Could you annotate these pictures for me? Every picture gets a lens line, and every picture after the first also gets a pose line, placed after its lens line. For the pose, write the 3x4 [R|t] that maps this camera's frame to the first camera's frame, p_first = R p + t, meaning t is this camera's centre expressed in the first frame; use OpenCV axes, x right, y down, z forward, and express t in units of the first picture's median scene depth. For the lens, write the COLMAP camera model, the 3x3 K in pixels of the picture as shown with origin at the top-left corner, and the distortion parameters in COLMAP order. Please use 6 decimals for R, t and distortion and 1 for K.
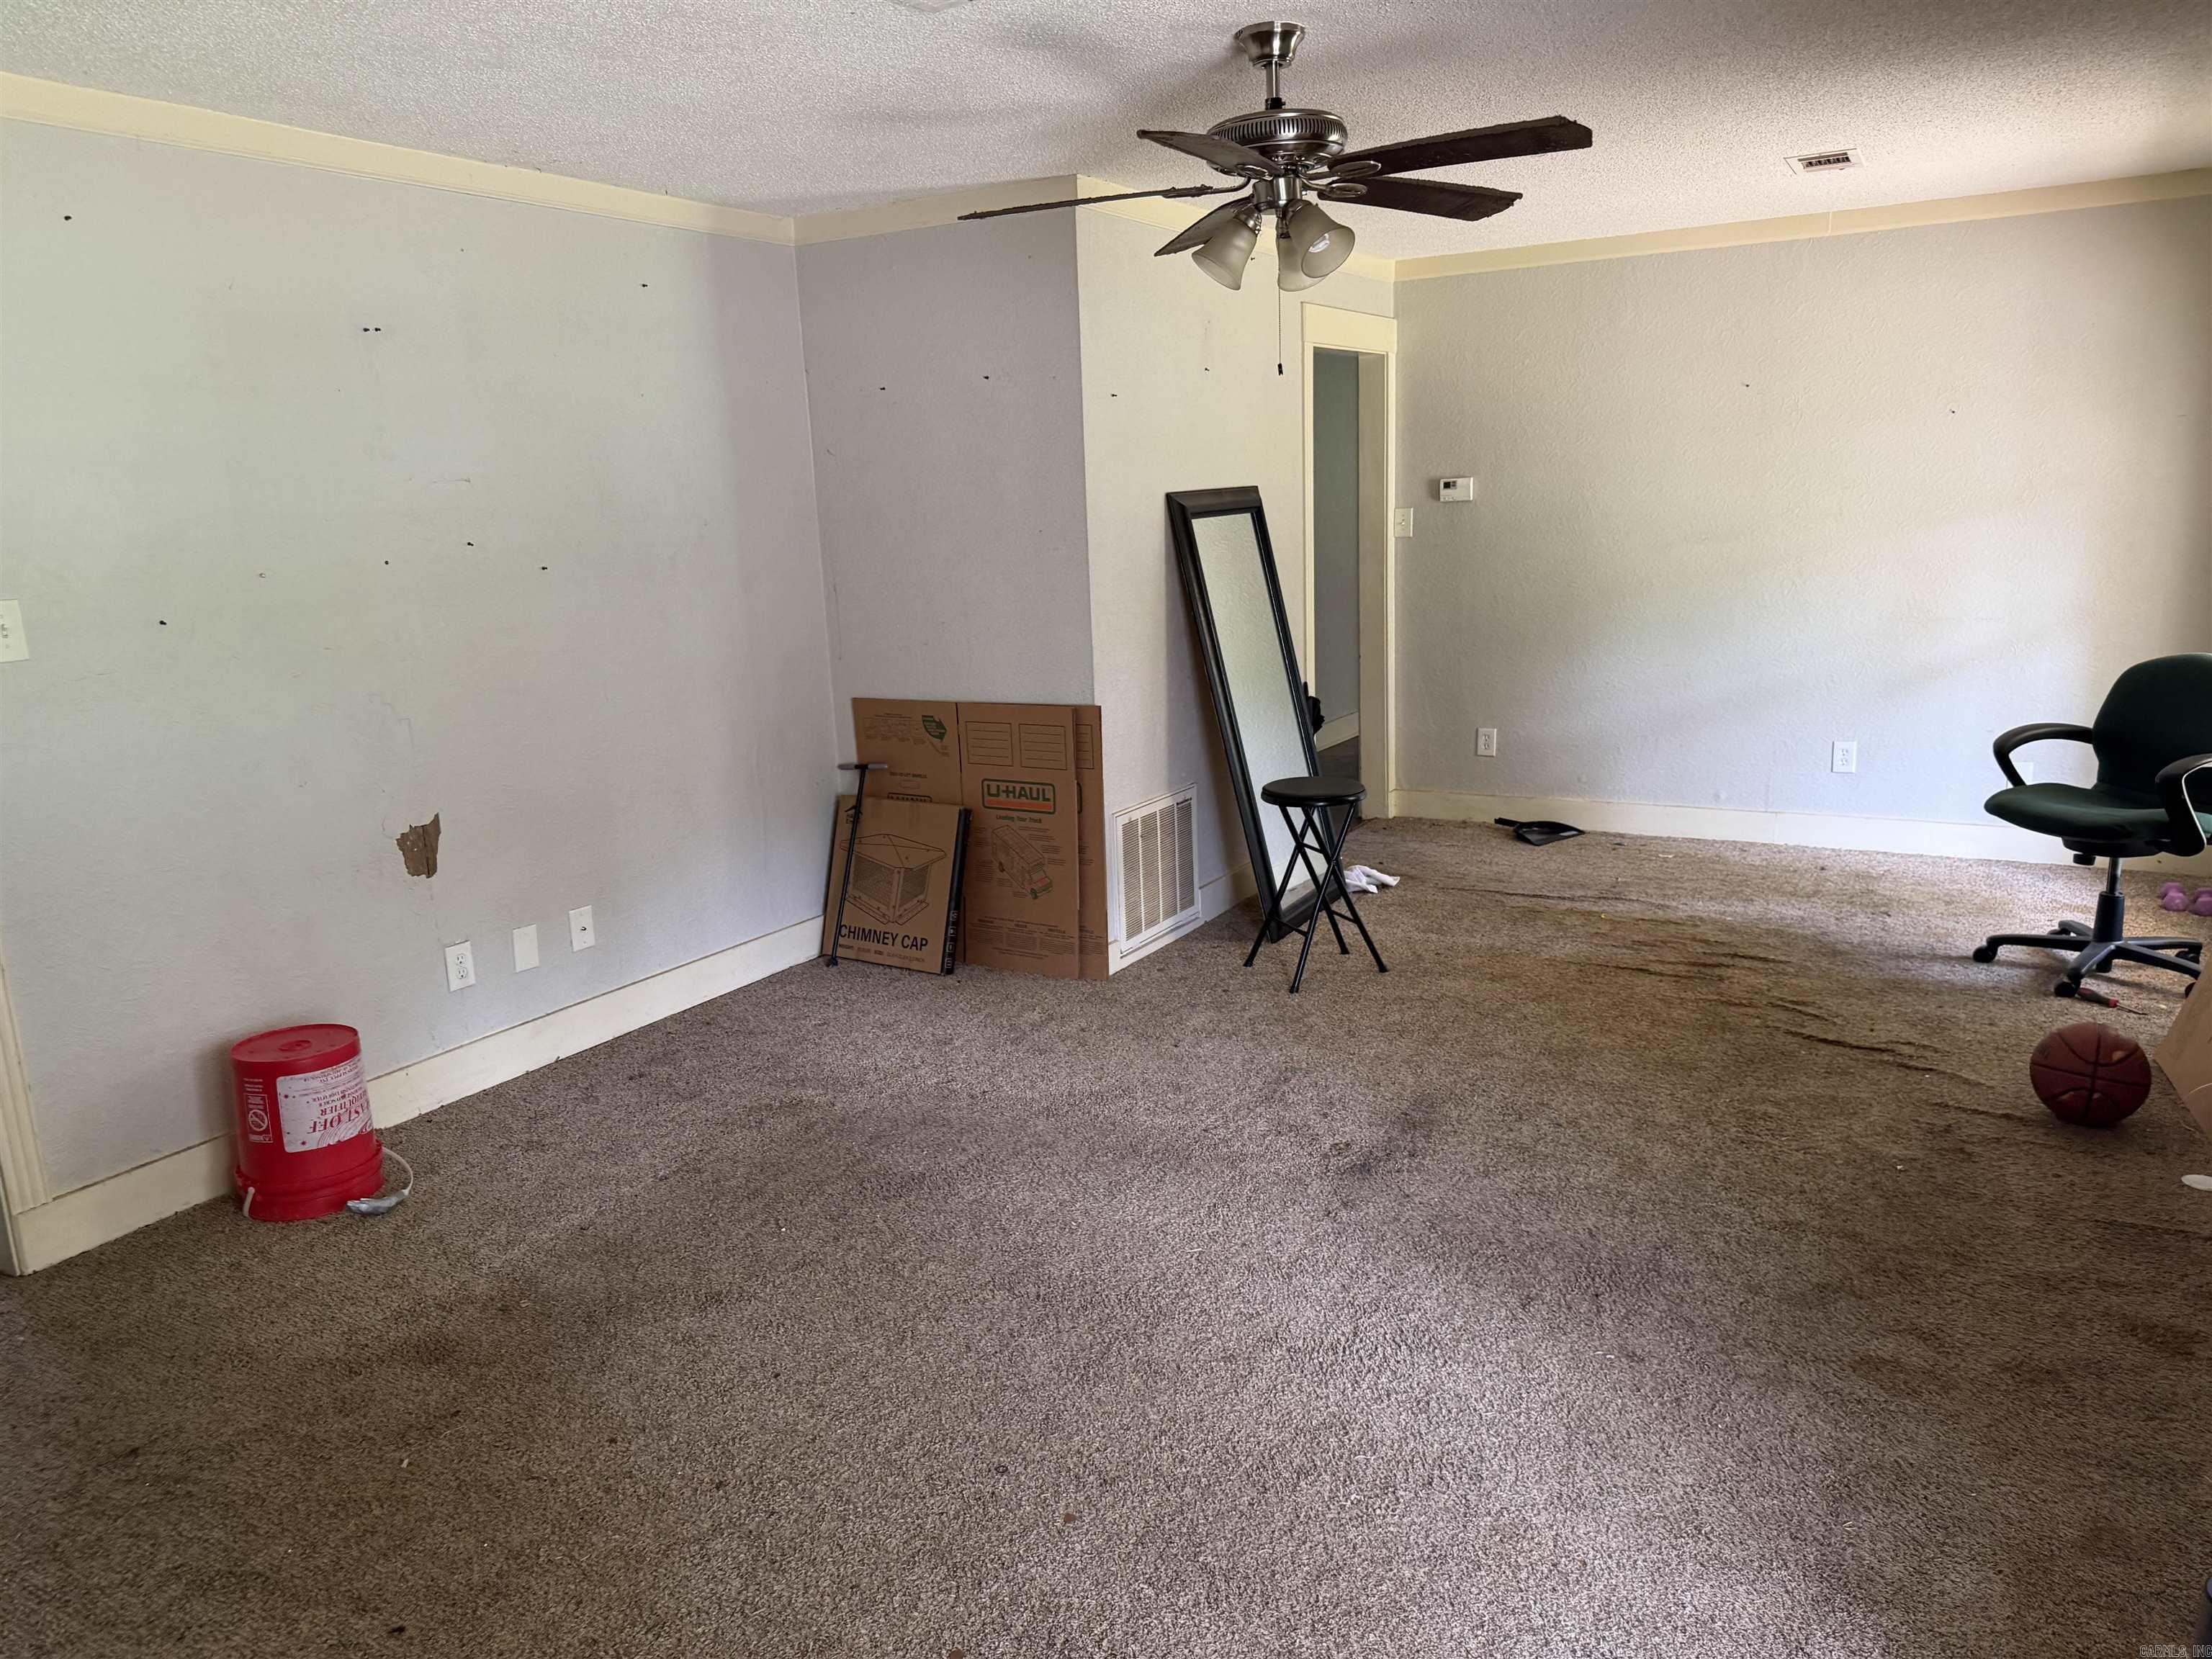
lens RADIAL K [[1564.9, 0, 1098.6], [0, 1564.9, 825.8], [0, 0, 1]] dist [0.020218, -0.029013]
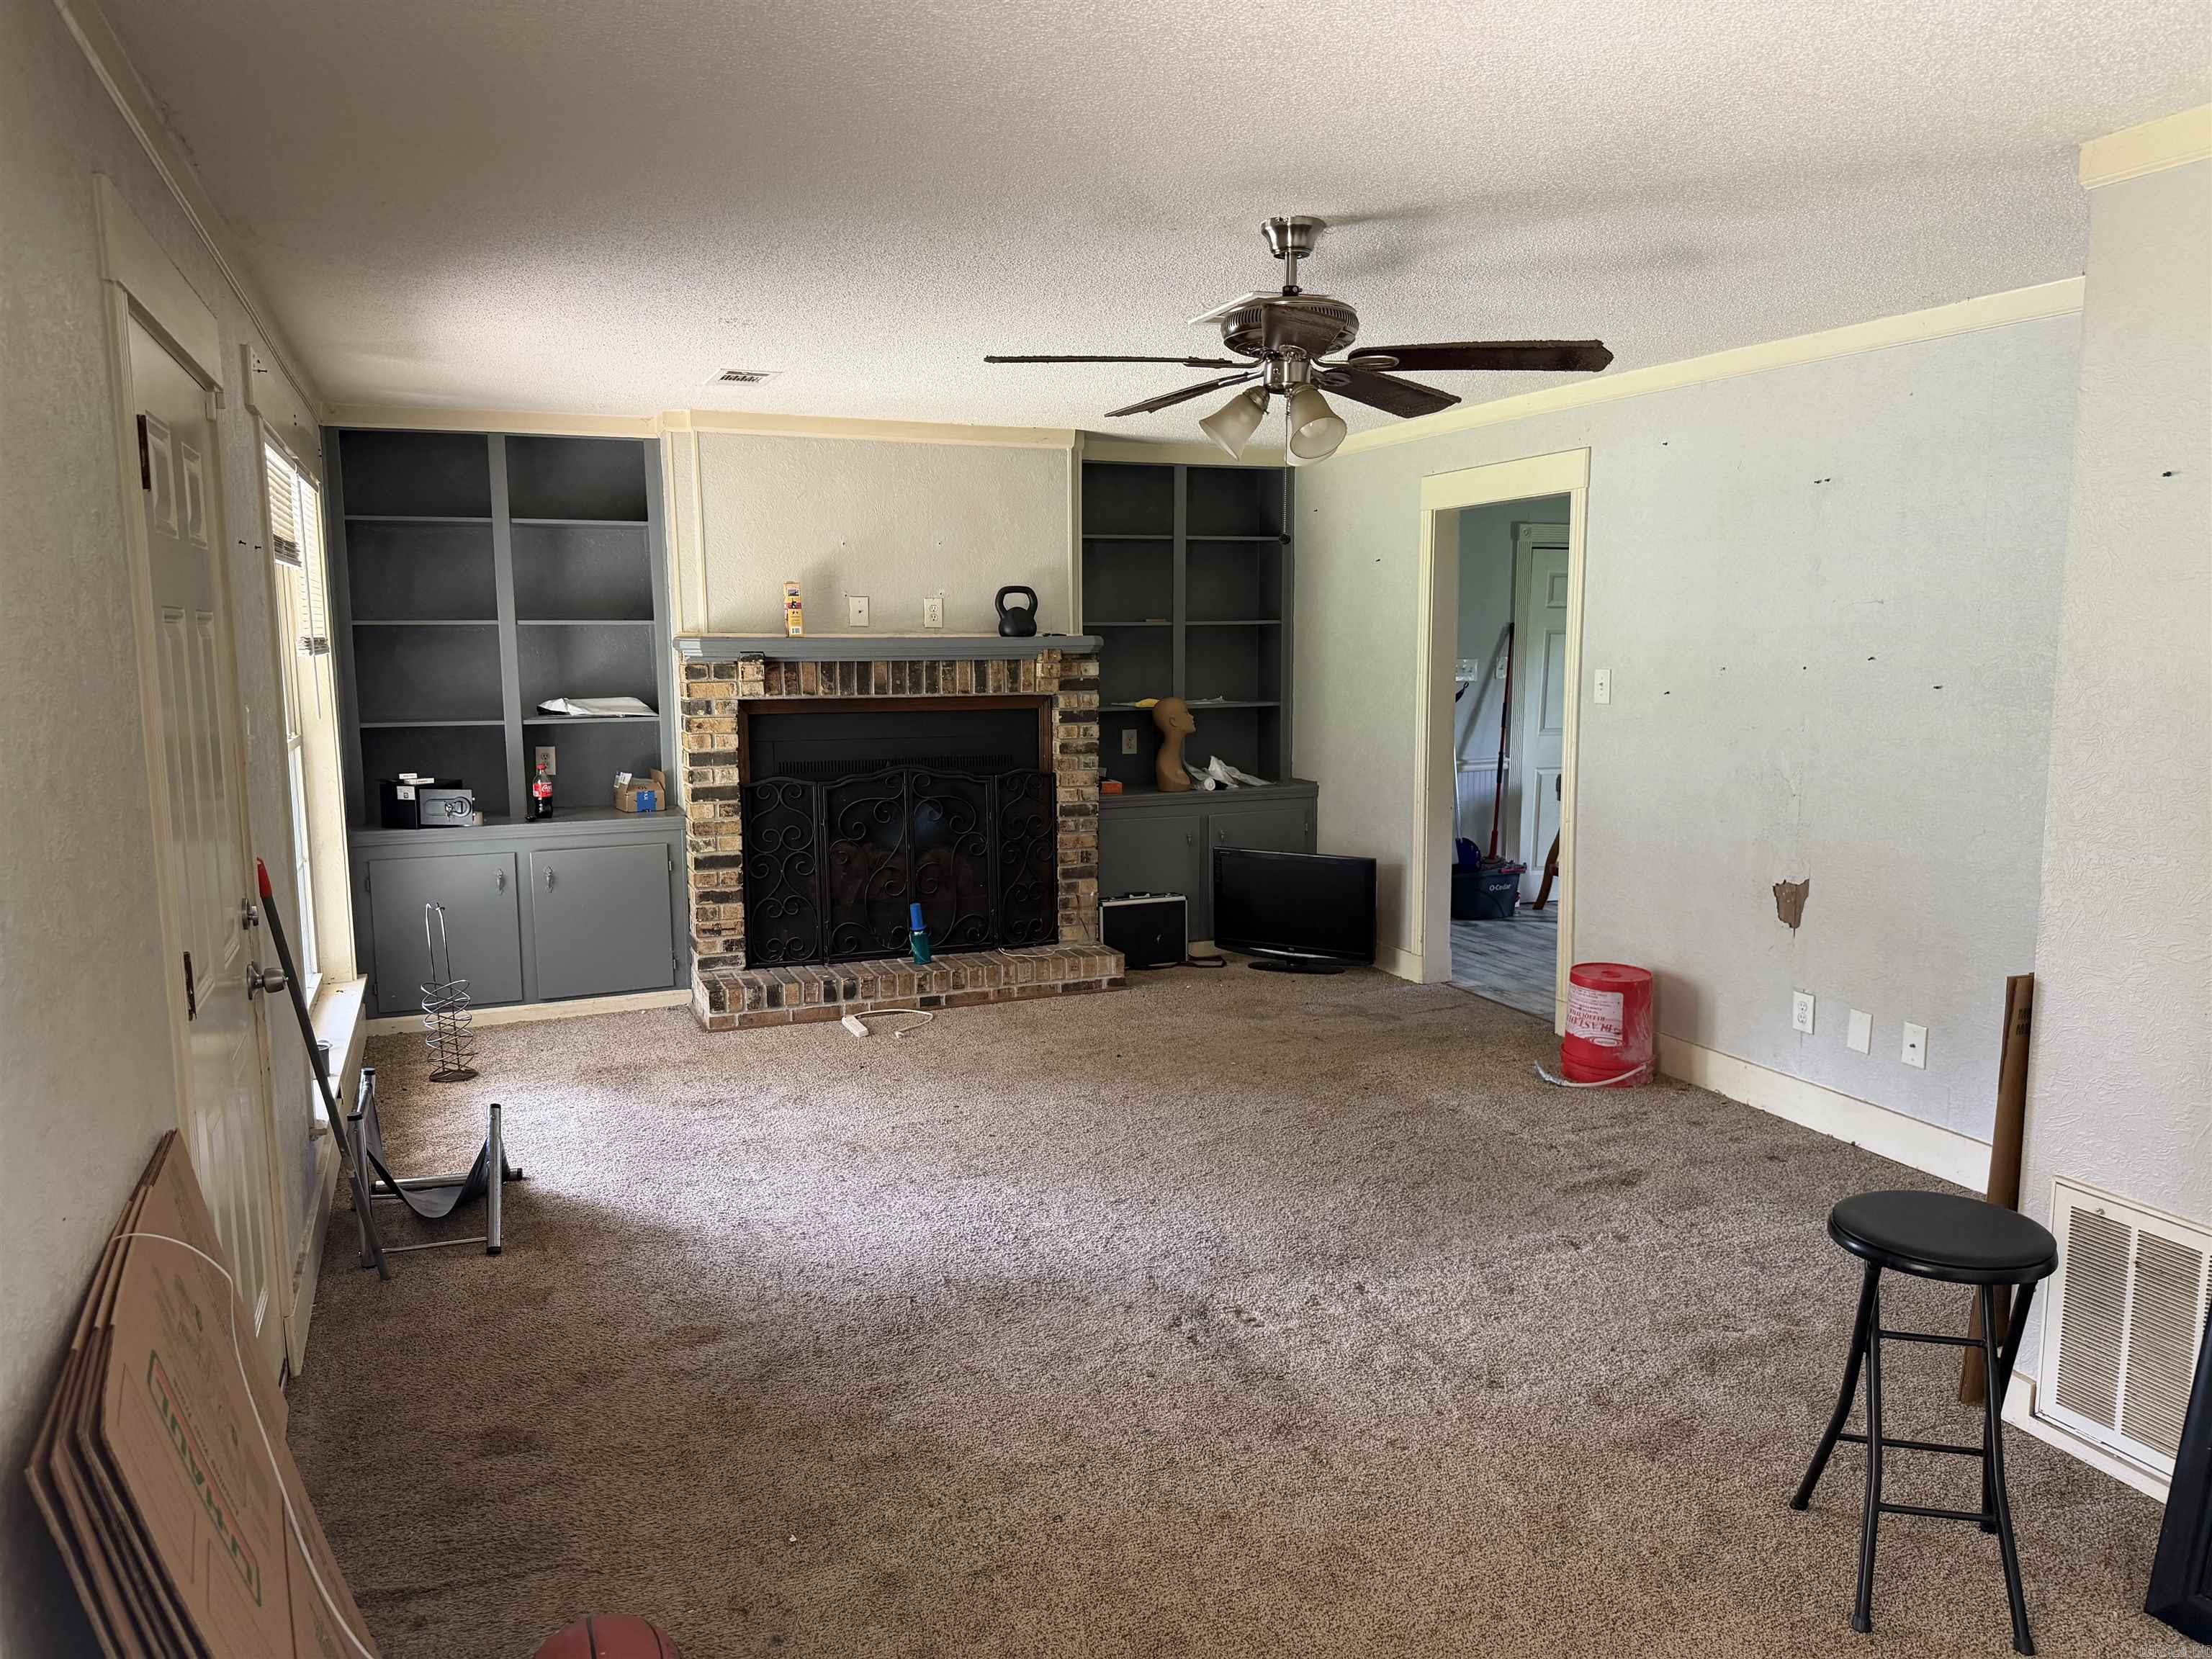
lens RADIAL K [[1564.9, 0, 1100.8], [0, 1564.9, 835.4], [0, 0, 1]] dist [0.020218, -0.029013]
pose [[-0.605365, 0.148093, -0.782050, 0.832145], [-0.139641, 0.947539, 0.287524, -0.308432], [0.783603, 0.283263, -0.552927, 1.238901]]
